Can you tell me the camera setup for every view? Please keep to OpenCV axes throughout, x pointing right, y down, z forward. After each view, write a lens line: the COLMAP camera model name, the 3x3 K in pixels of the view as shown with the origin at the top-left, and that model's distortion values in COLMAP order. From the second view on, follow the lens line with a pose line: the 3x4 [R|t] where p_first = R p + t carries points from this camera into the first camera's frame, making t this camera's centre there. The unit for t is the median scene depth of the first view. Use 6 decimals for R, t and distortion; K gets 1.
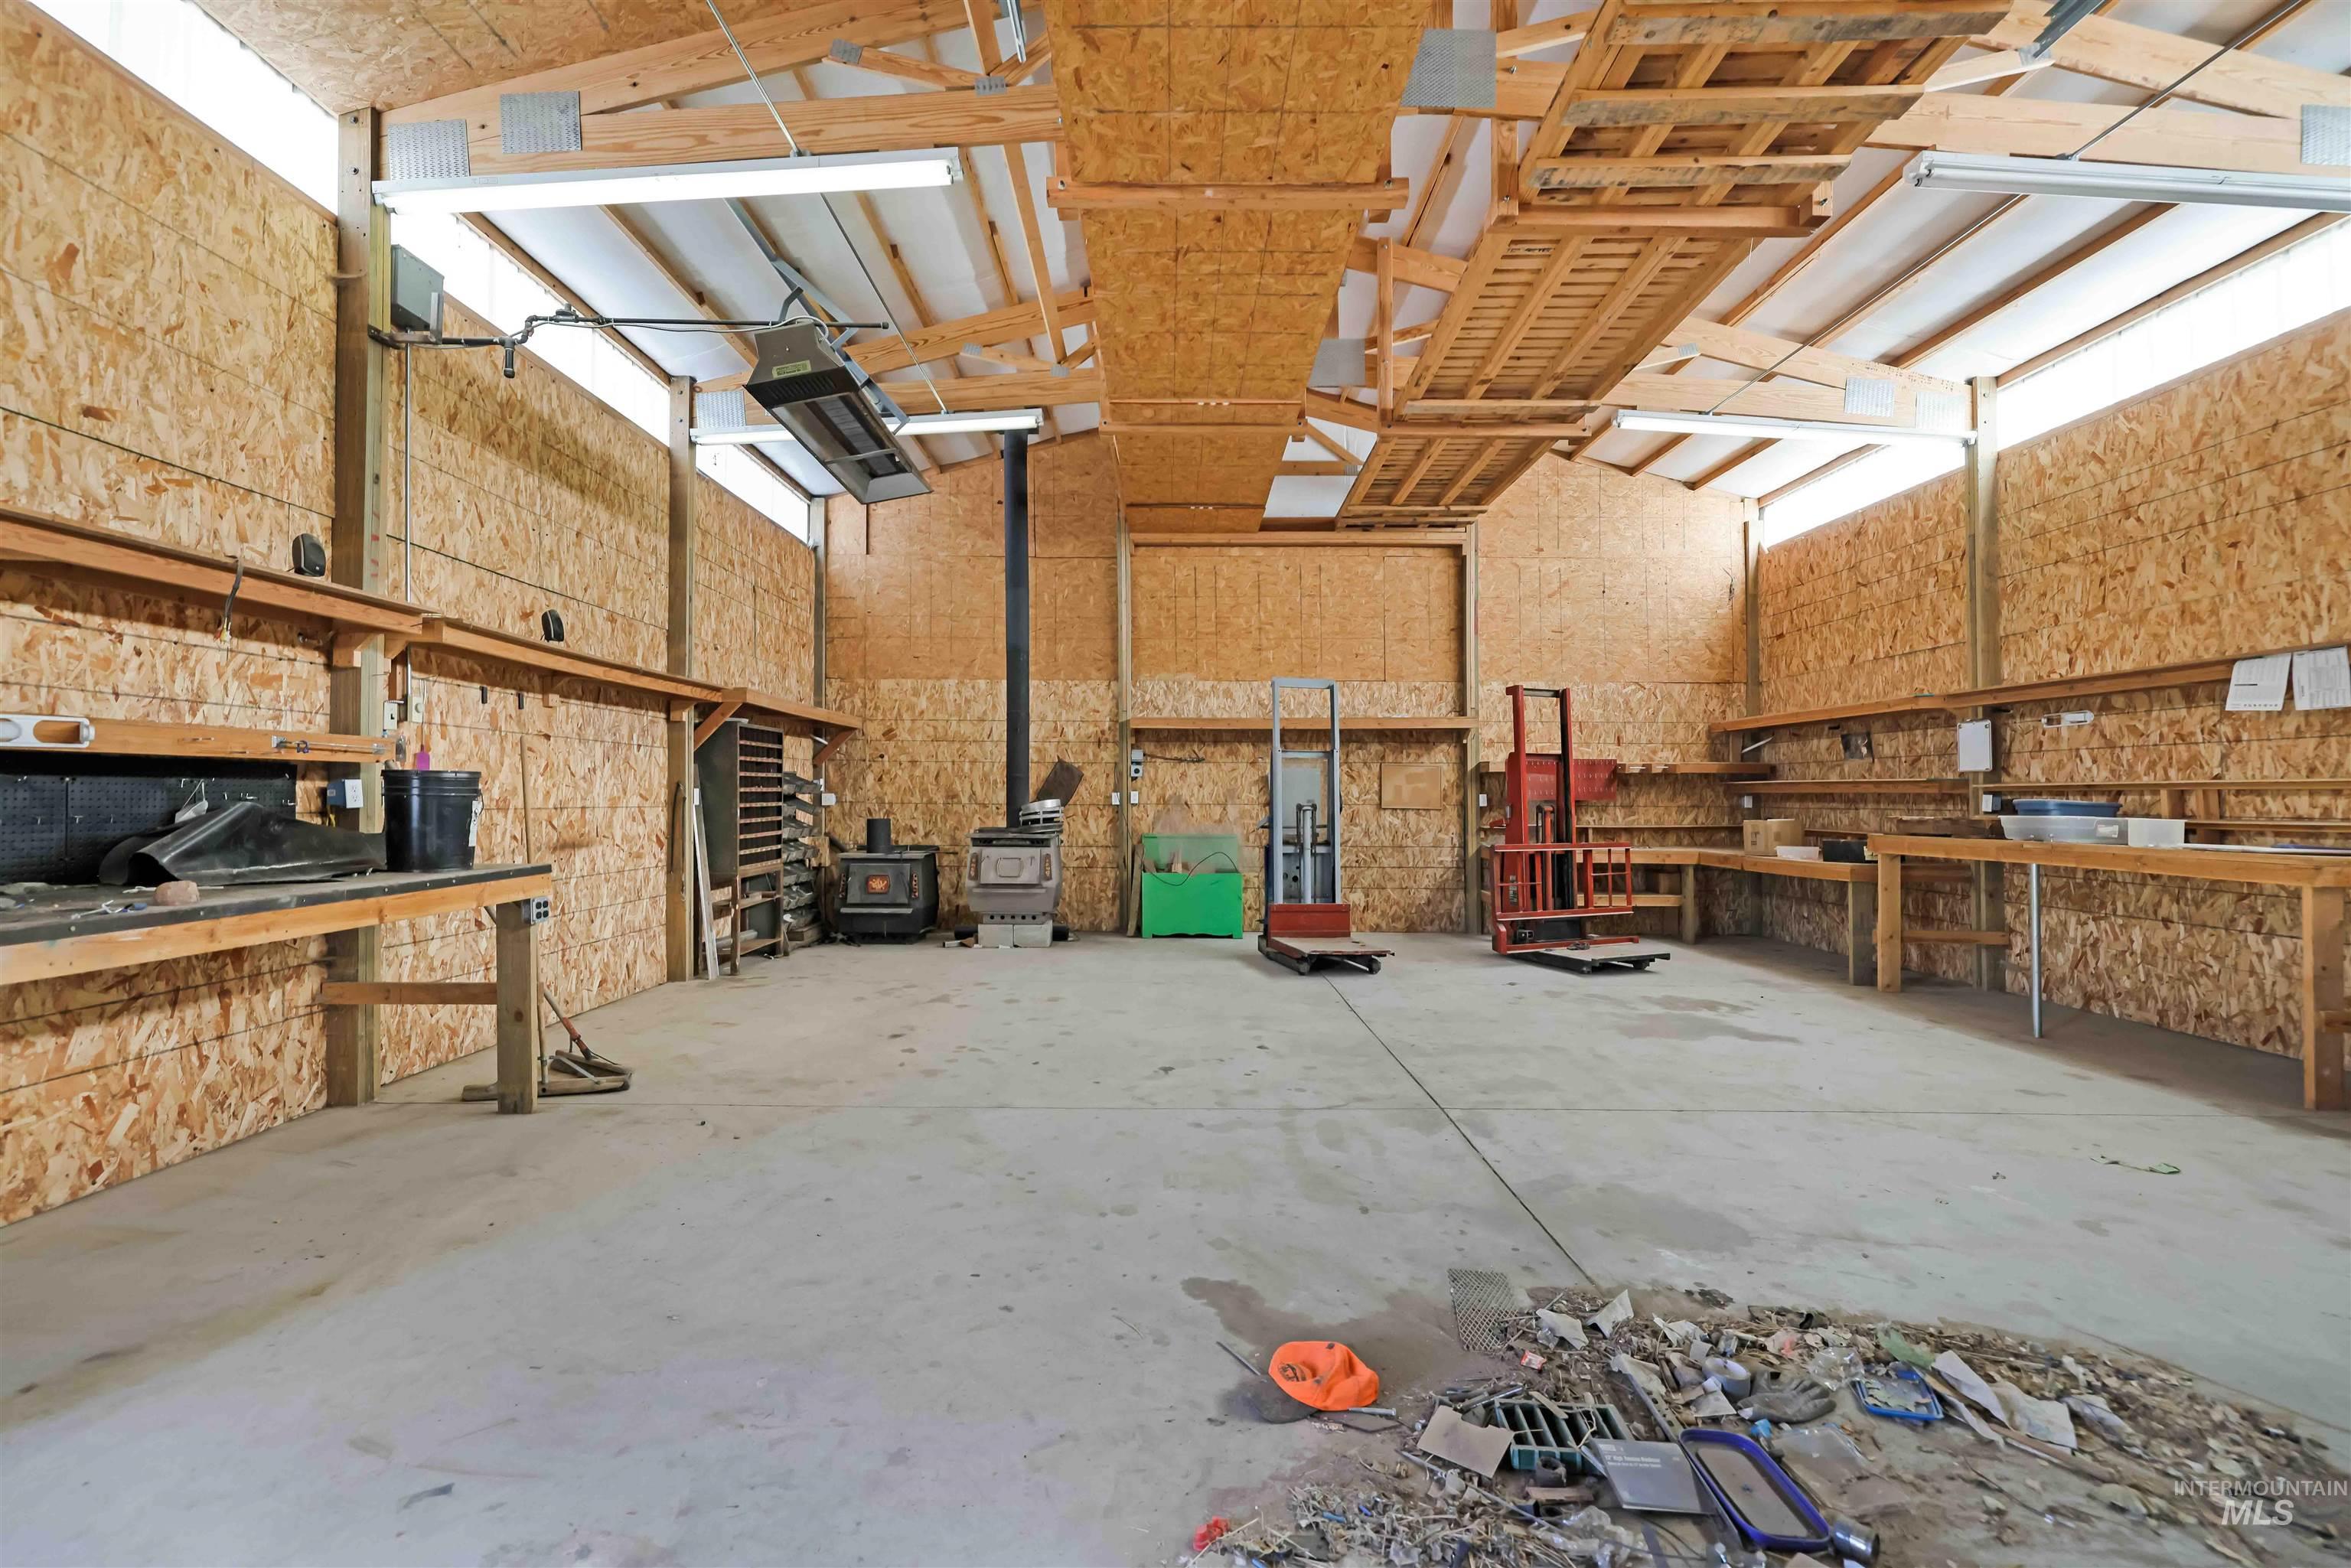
lens RADIAL K [[1010.2, 0, 1175.5], [0, 1010.2, 784.0], [0, 0, 1]] dist [-0.000862, -0.000245]
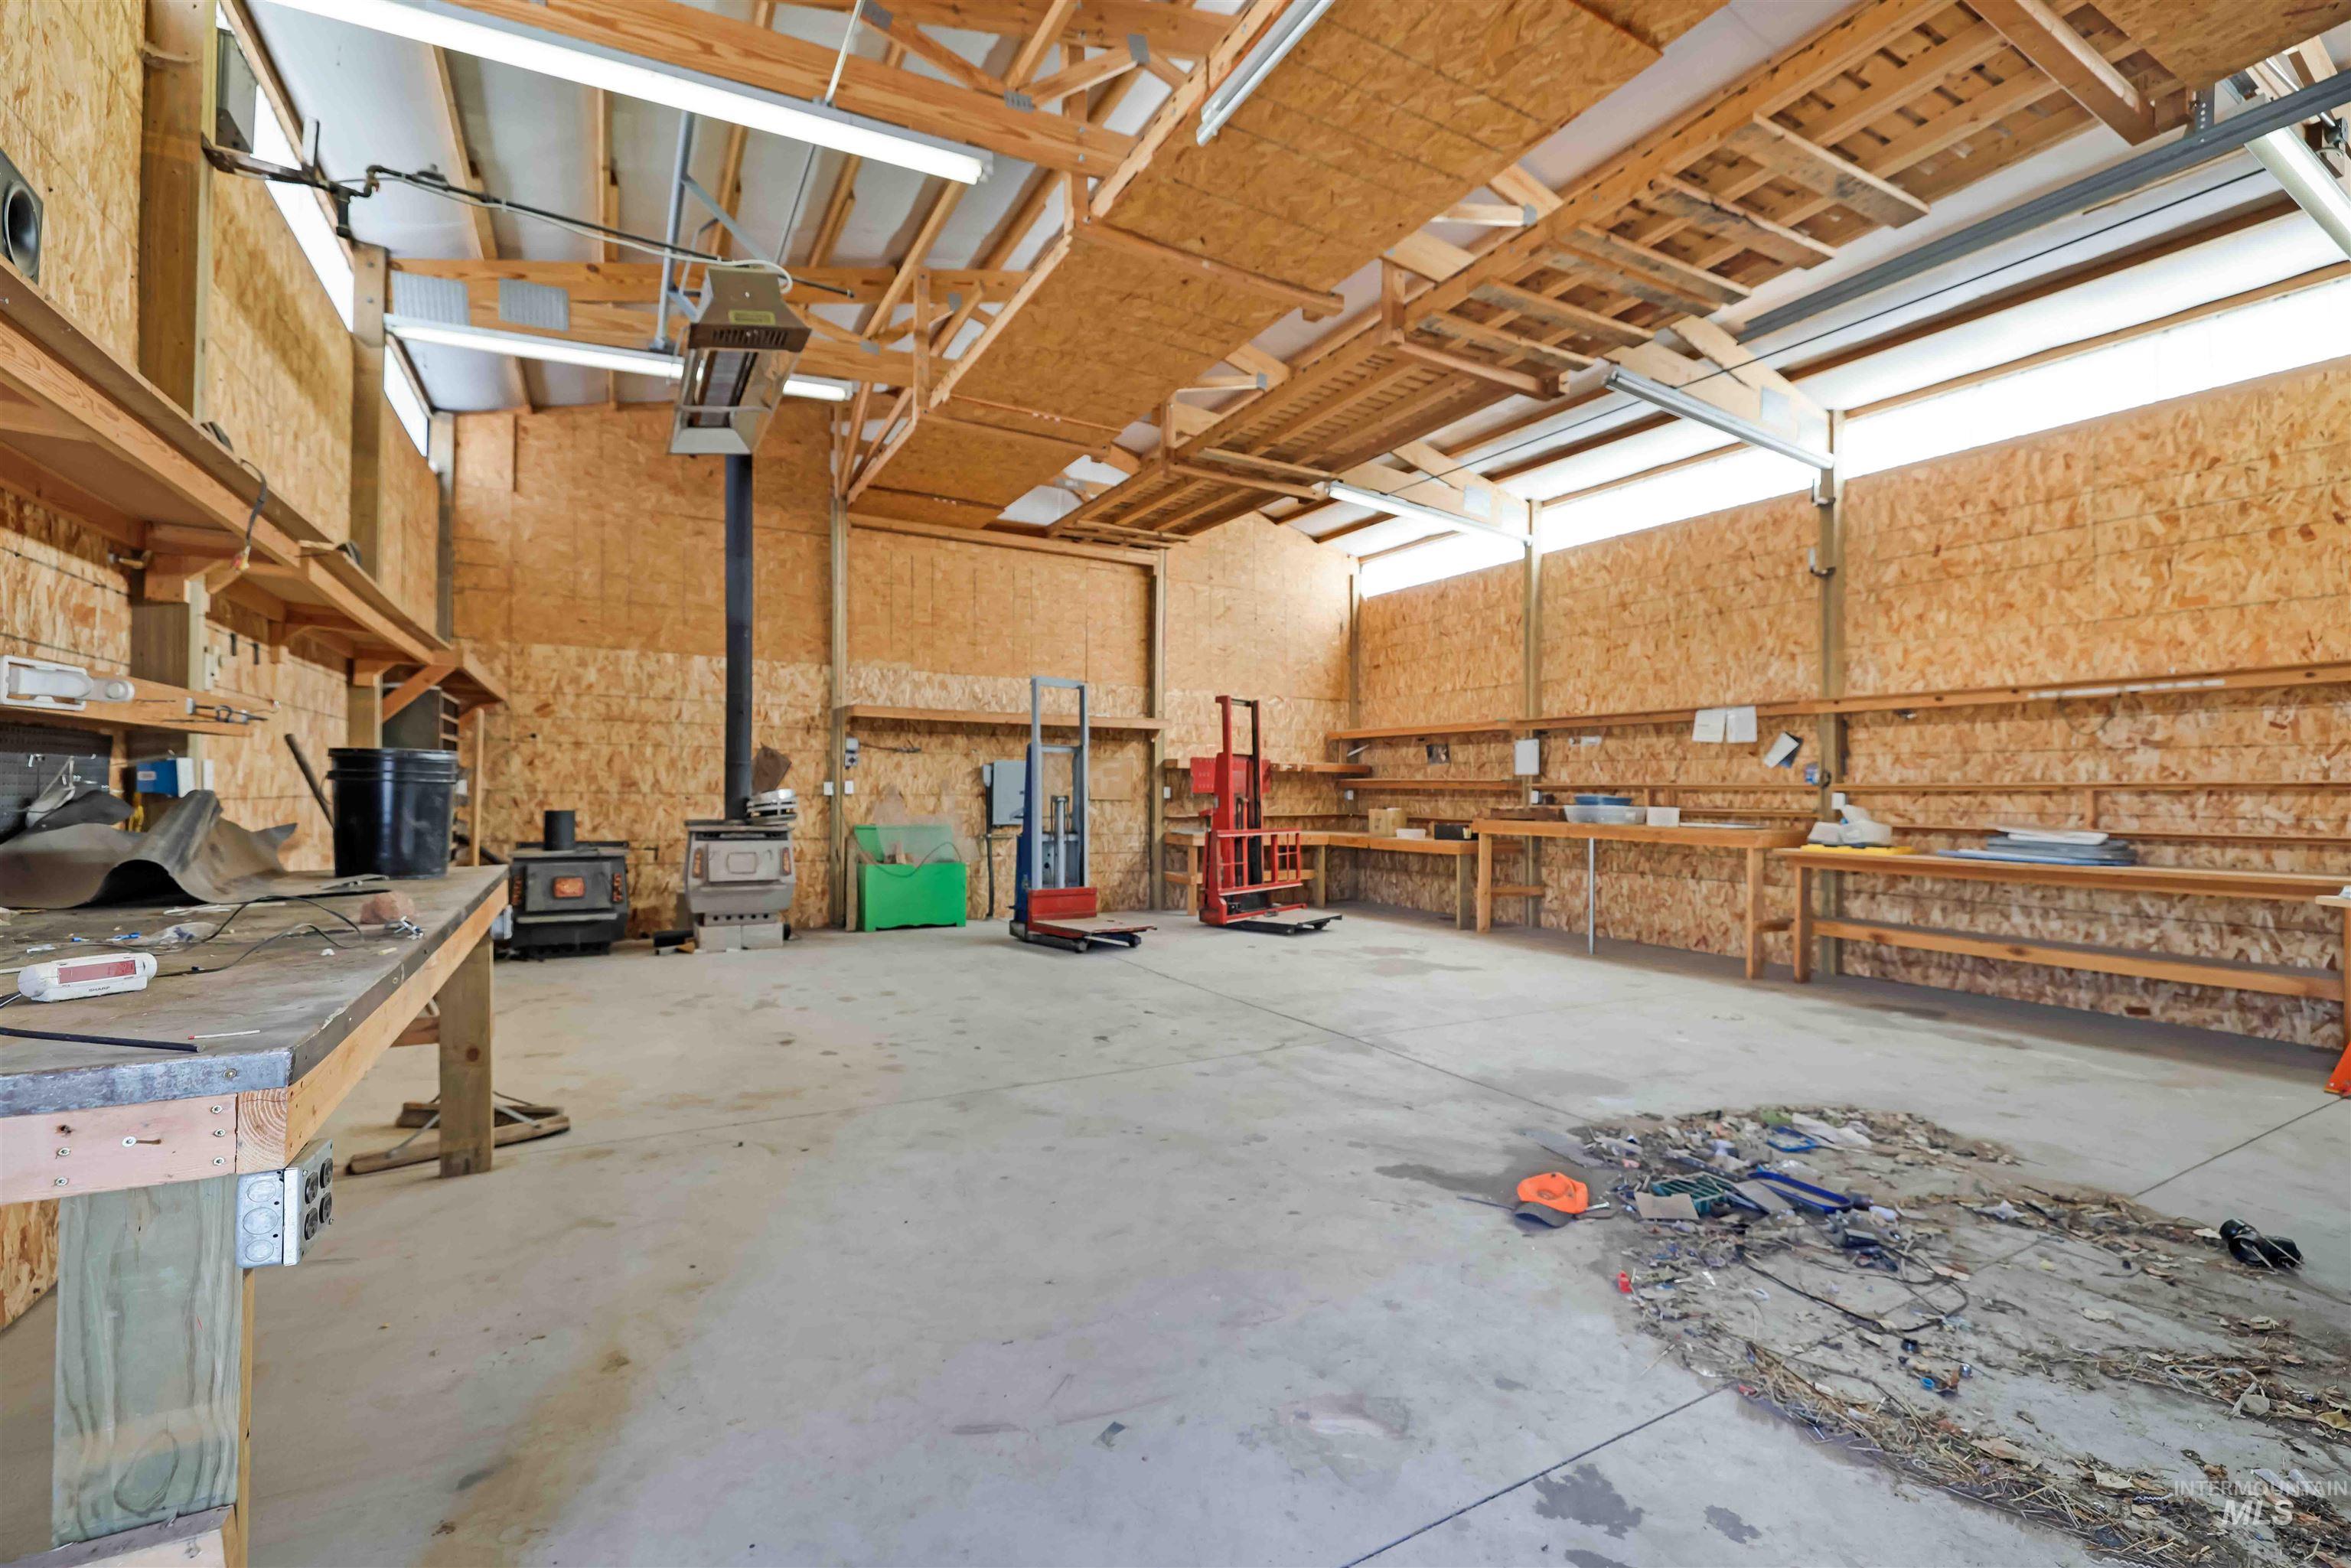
lens RADIAL K [[1010.2, 0, 1175.5], [0, 1010.2, 784.0], [0, 0, 1]] dist [-0.000862, -0.000245]
pose [[0.866641, 0.010120, 0.498830, -0.319455], [-0.015009, 0.999871, 0.005790, -0.000345], [-0.498706, -0.012505, 0.866681, 0.008725]]
